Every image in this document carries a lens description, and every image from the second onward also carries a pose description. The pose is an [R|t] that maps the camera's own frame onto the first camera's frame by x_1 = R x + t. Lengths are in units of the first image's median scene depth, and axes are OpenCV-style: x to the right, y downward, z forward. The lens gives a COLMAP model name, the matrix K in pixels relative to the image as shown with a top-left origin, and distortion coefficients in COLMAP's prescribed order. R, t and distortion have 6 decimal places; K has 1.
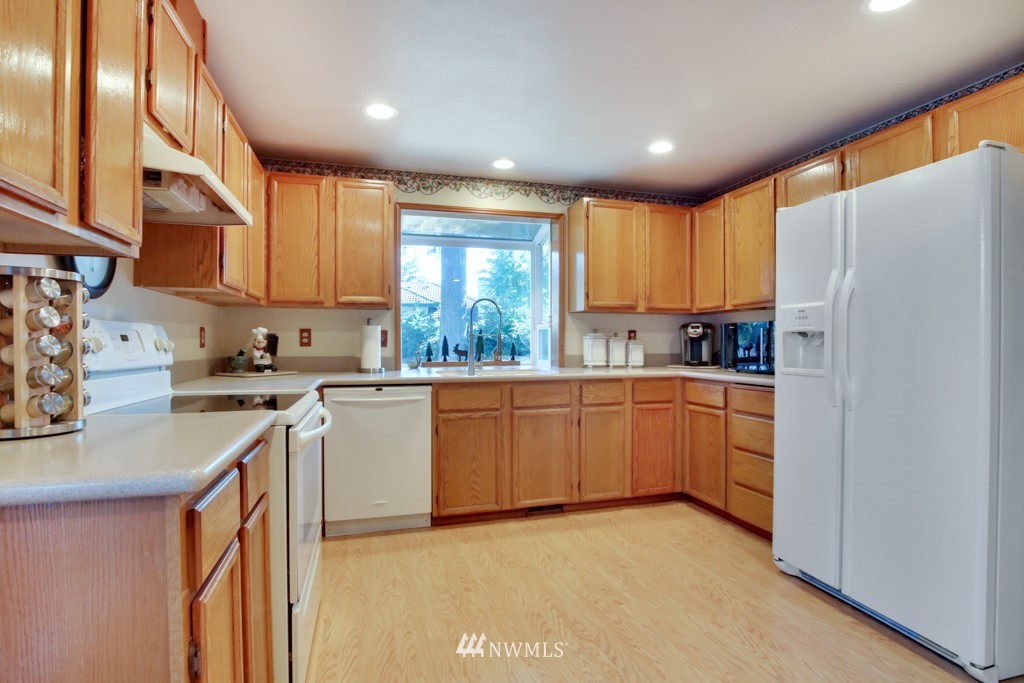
lens RADIAL K [[504.2, 0, 510.0], [0, 504.2, 346.0], [0, 0, 1]] dist [-0.025988, -0.000365]
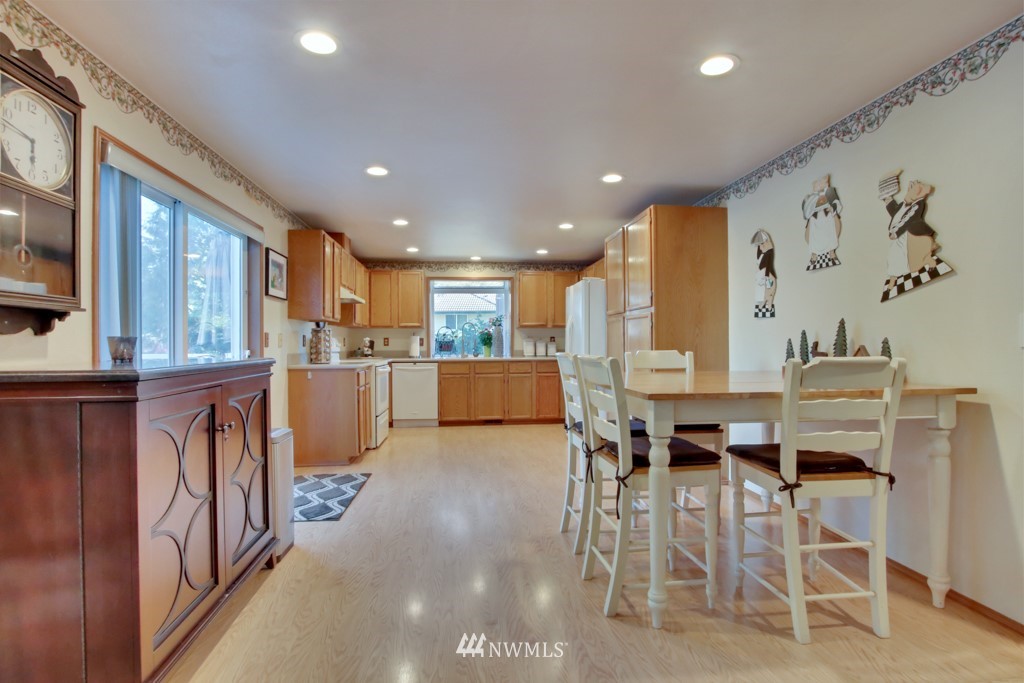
lens RADIAL K [[504.2, 0, 513.7], [0, 504.2, 345.3], [0, 0, 1]] dist [-0.025988, -0.000365]
pose [[0.985434, -0.005823, -0.169960, 0.526458], [0.004828, 0.999969, -0.006267, 0.014902], [0.169991, 0.005355, 0.985431, -1.095132]]
